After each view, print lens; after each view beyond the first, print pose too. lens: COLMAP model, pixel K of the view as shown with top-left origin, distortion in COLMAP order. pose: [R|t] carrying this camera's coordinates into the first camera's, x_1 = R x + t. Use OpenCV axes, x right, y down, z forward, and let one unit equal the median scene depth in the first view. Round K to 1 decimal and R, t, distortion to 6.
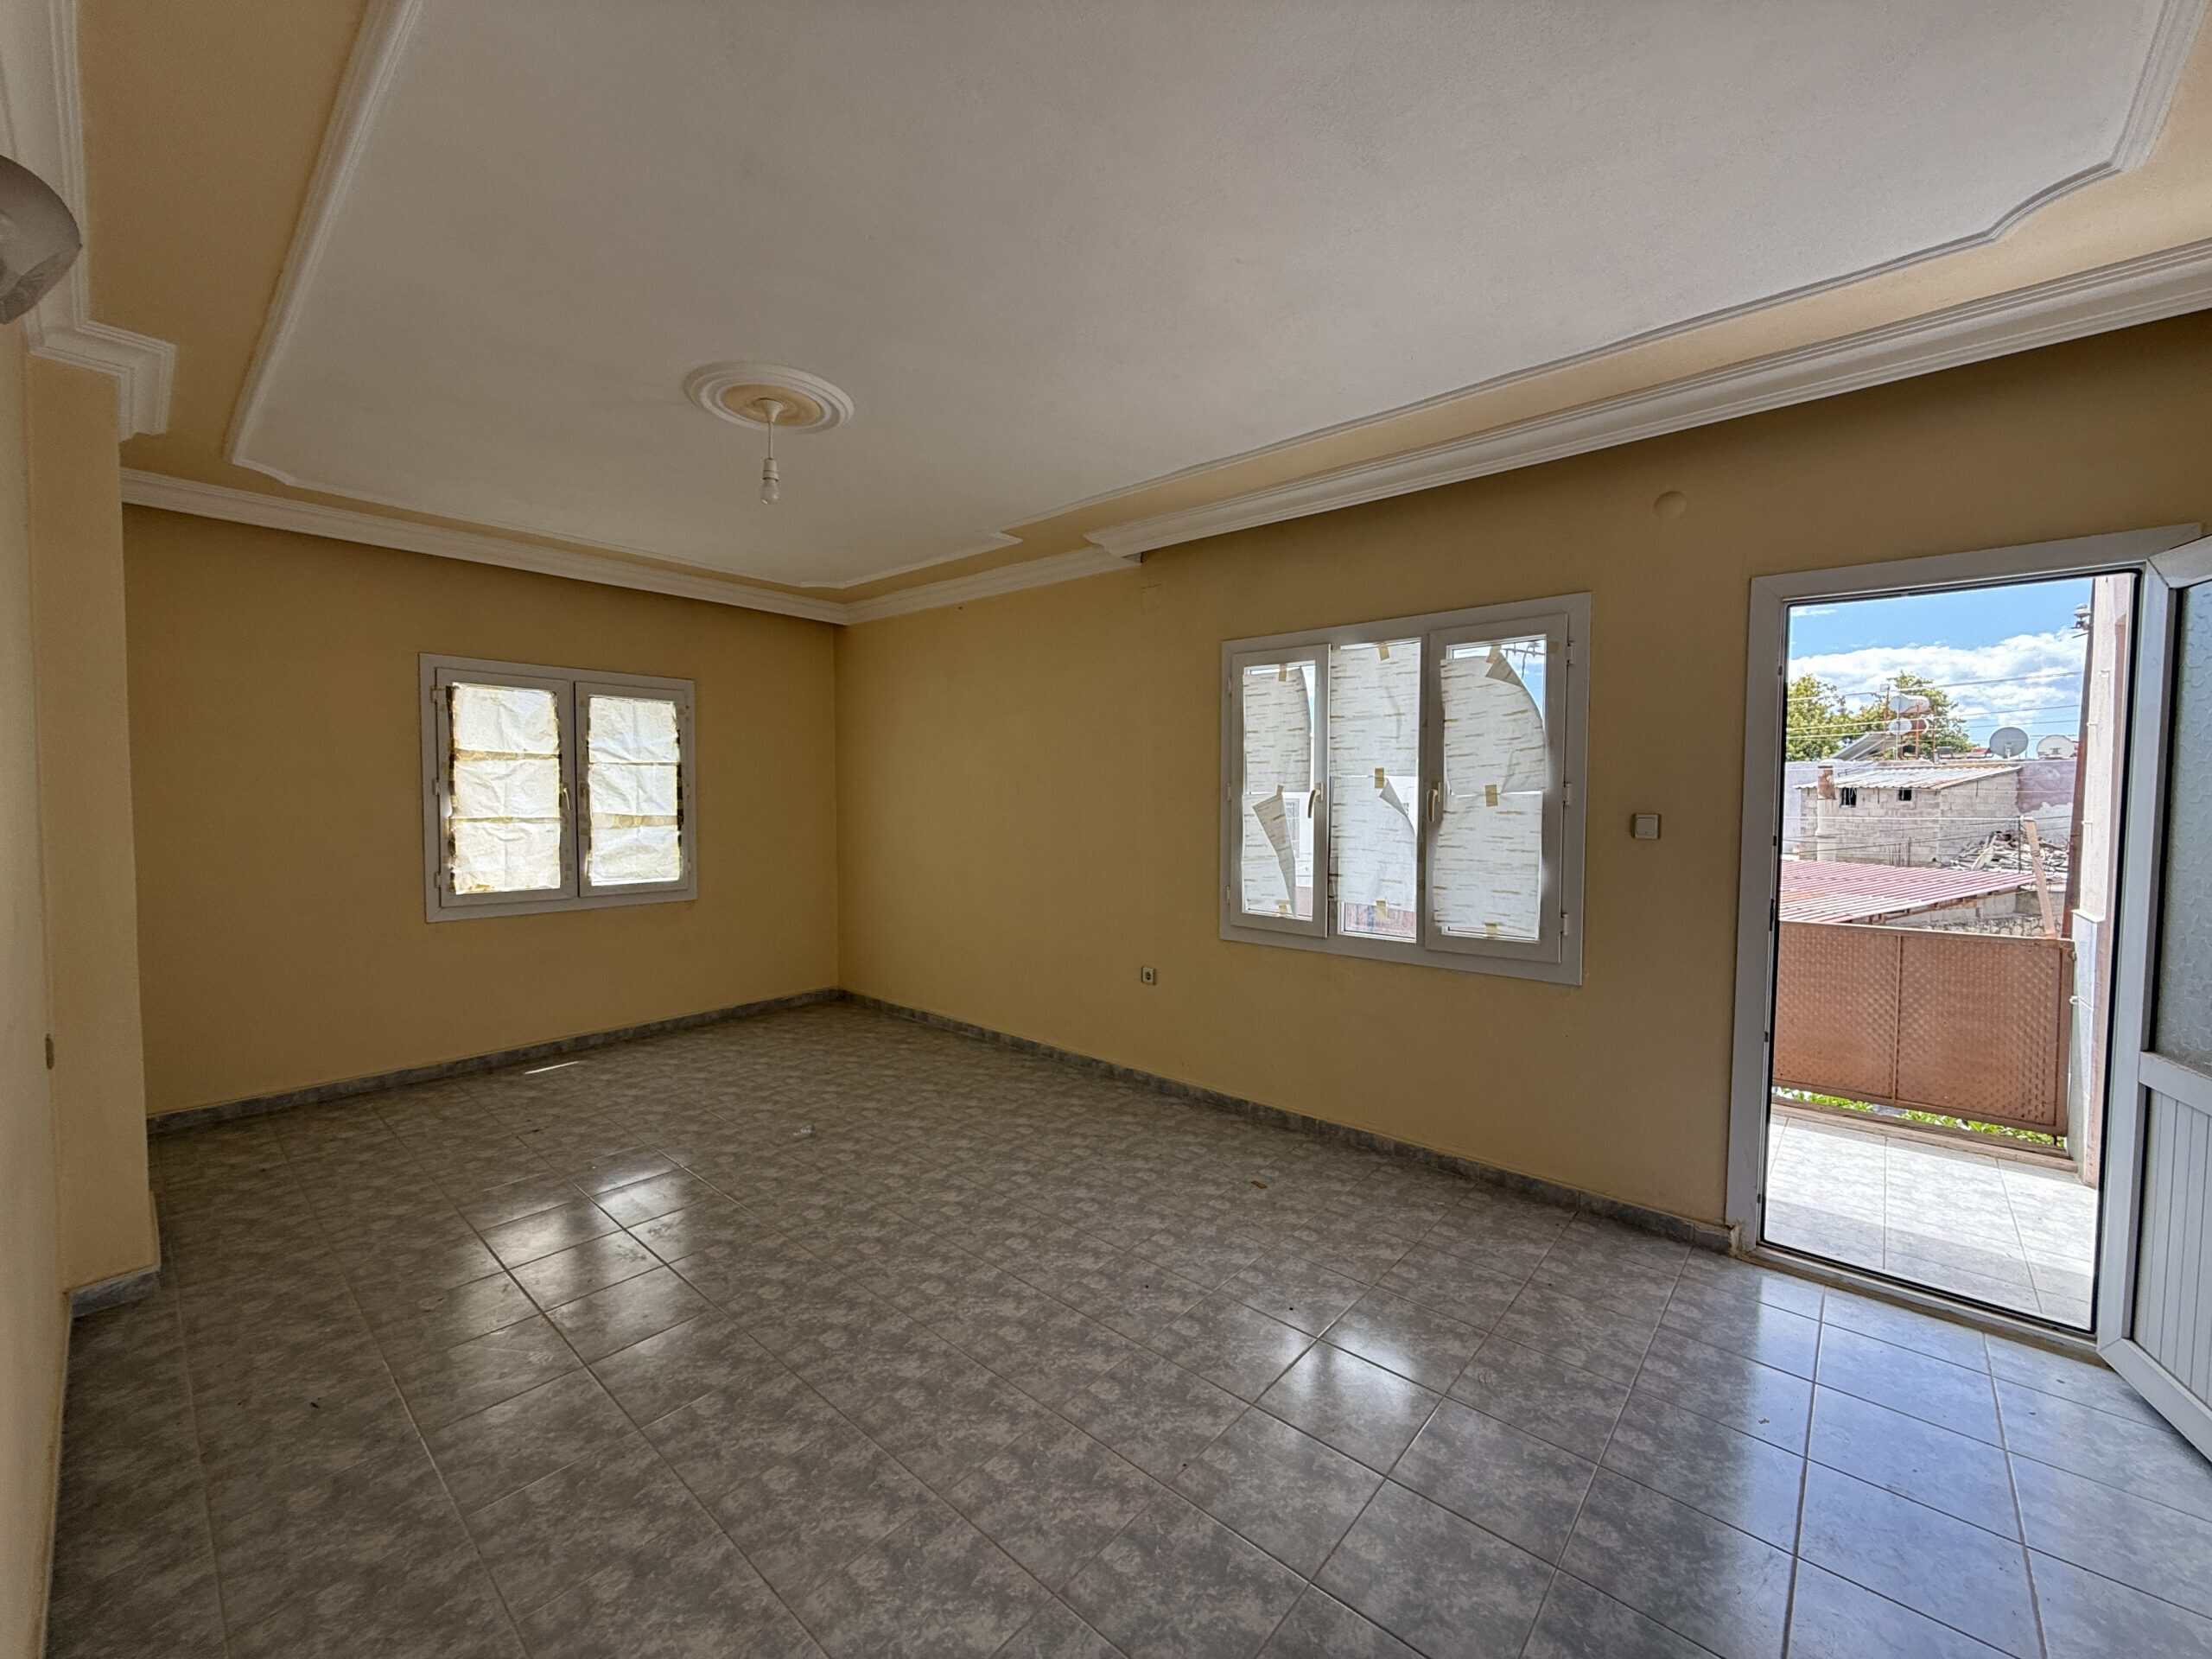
lens RADIAL K [[877.5, 0, 1101.3], [0, 877.5, 828.5], [0, 0, 1]] dist [-0.001172, 0.000311]
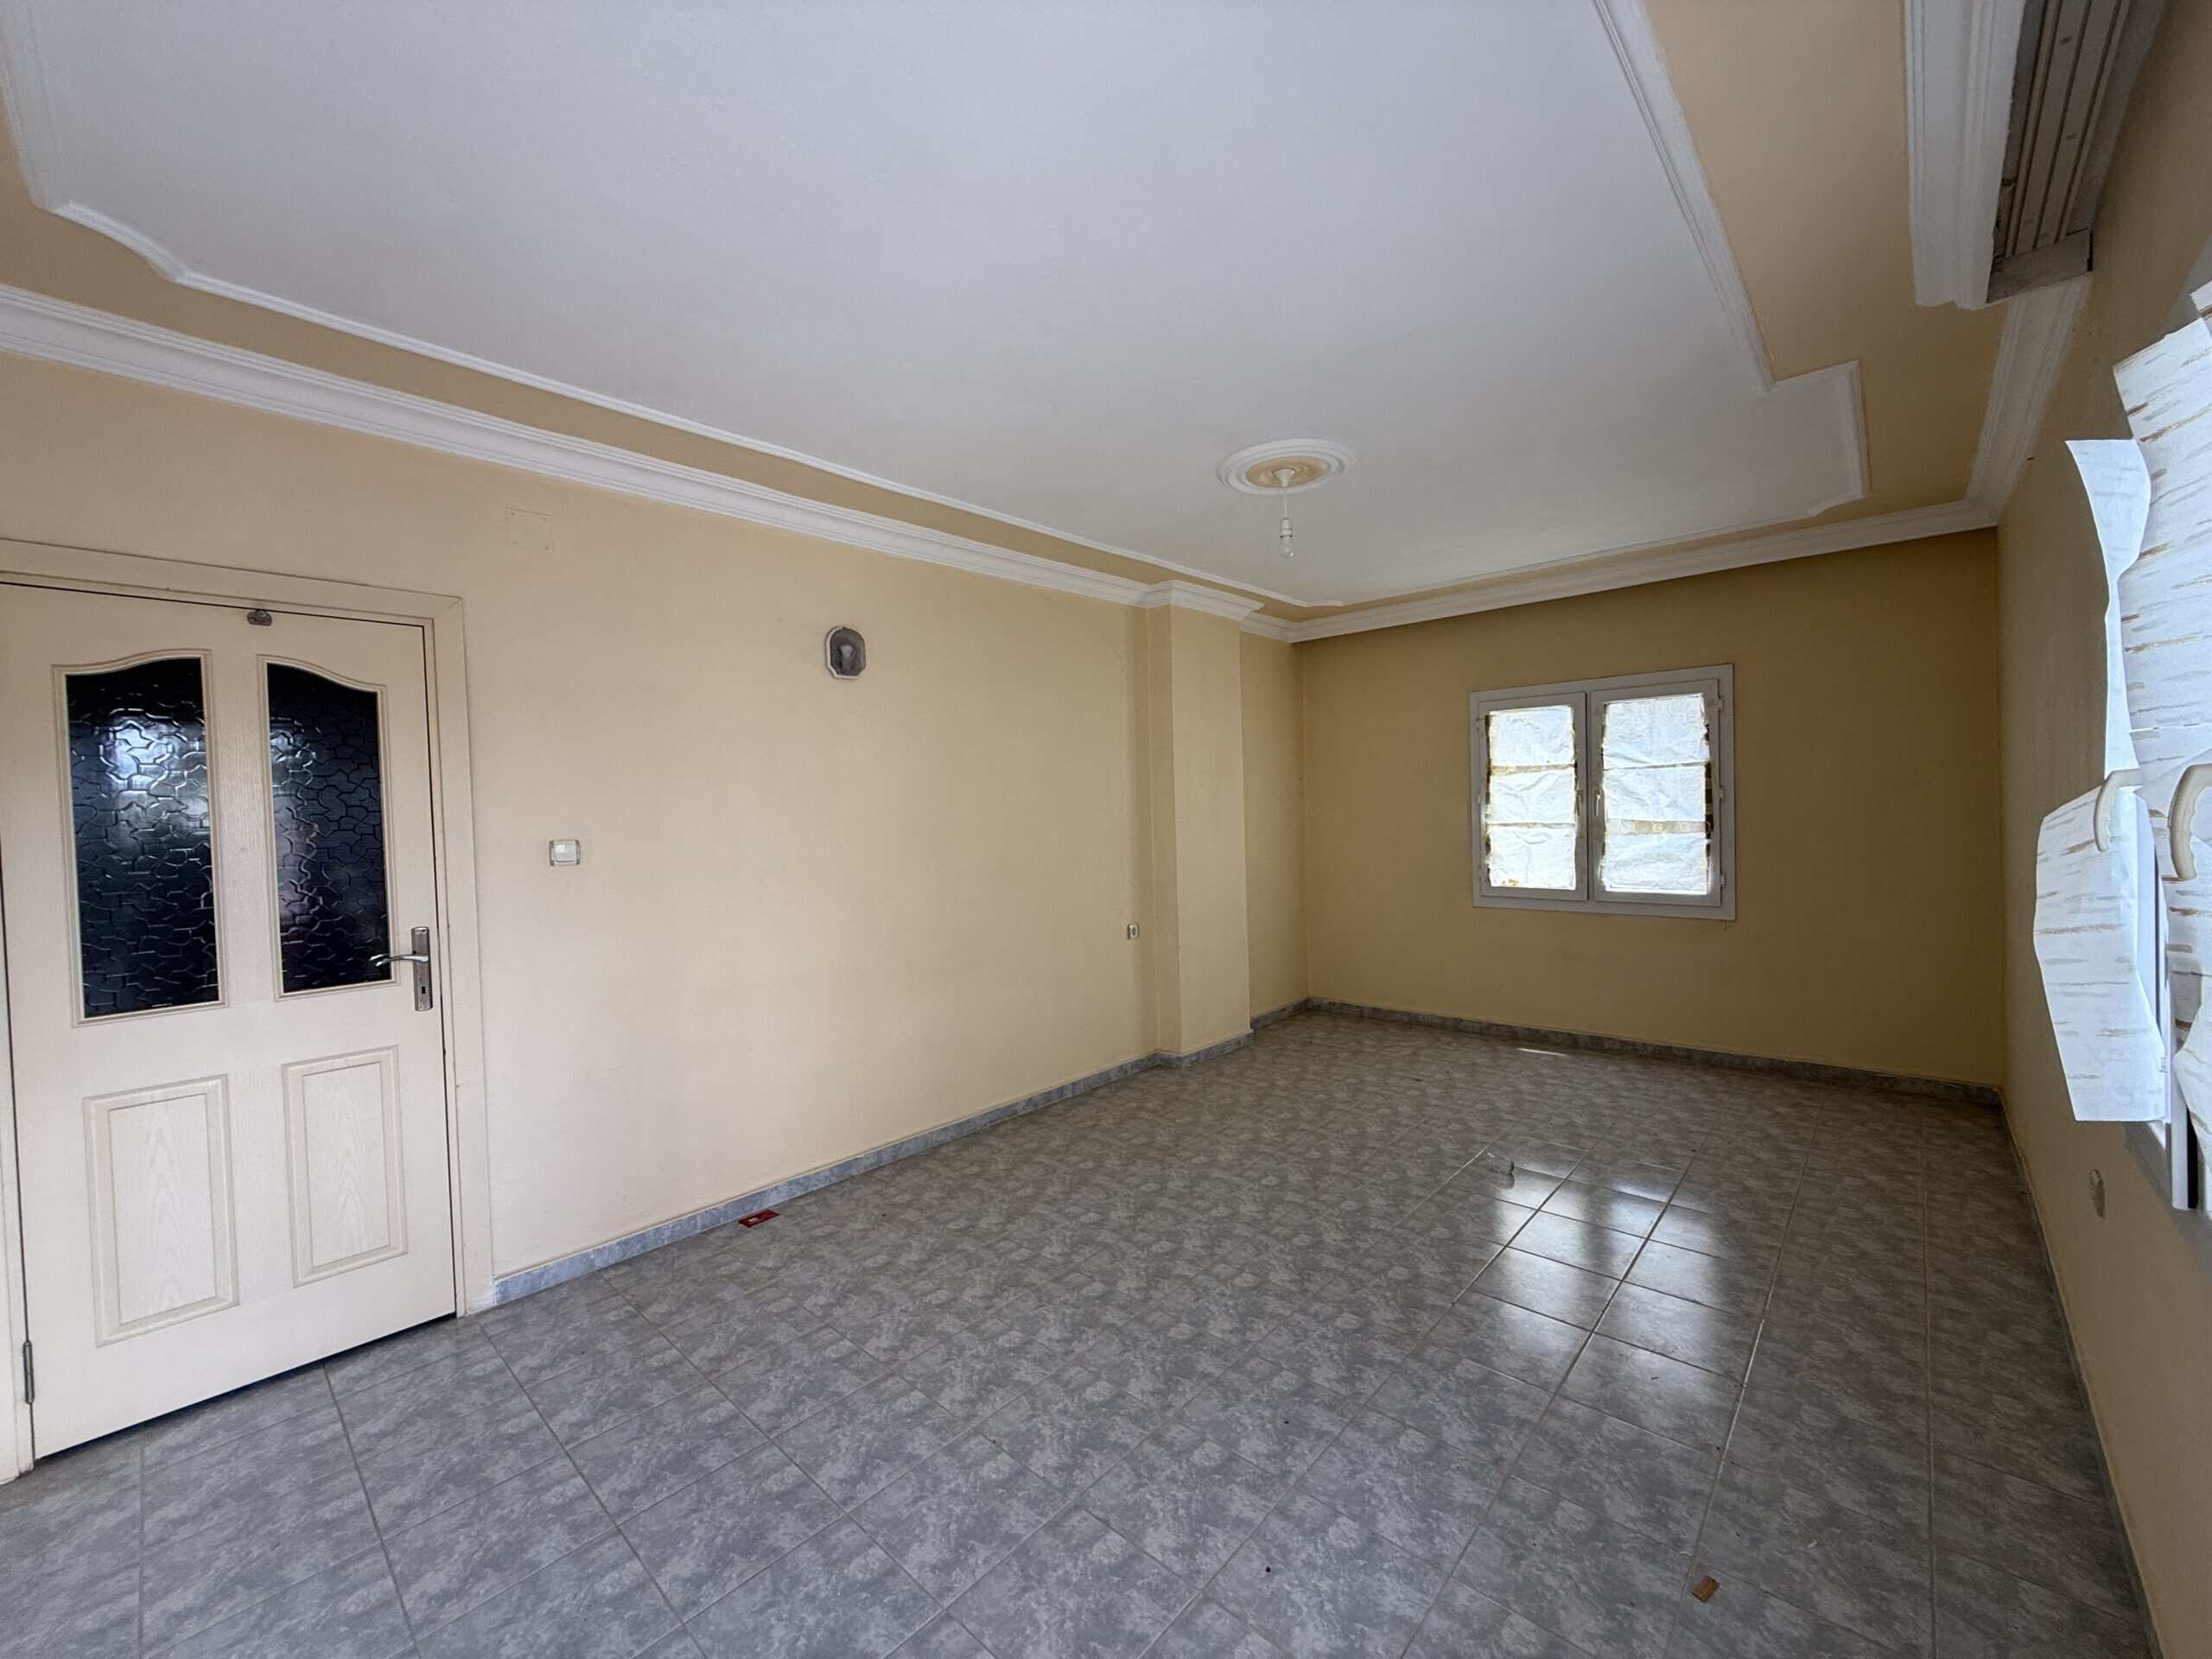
lens RADIAL K [[877.5, 0, 1101.3], [0, 877.5, 828.5], [0, 0, 1]] dist [-0.001172, 0.000311]
pose [[-0.022342, 0.015164, -0.999635, 0.485163], [-0.012208, 0.999806, 0.015439, -0.016441], [0.999676, 0.012549, -0.022152, 0.482748]]
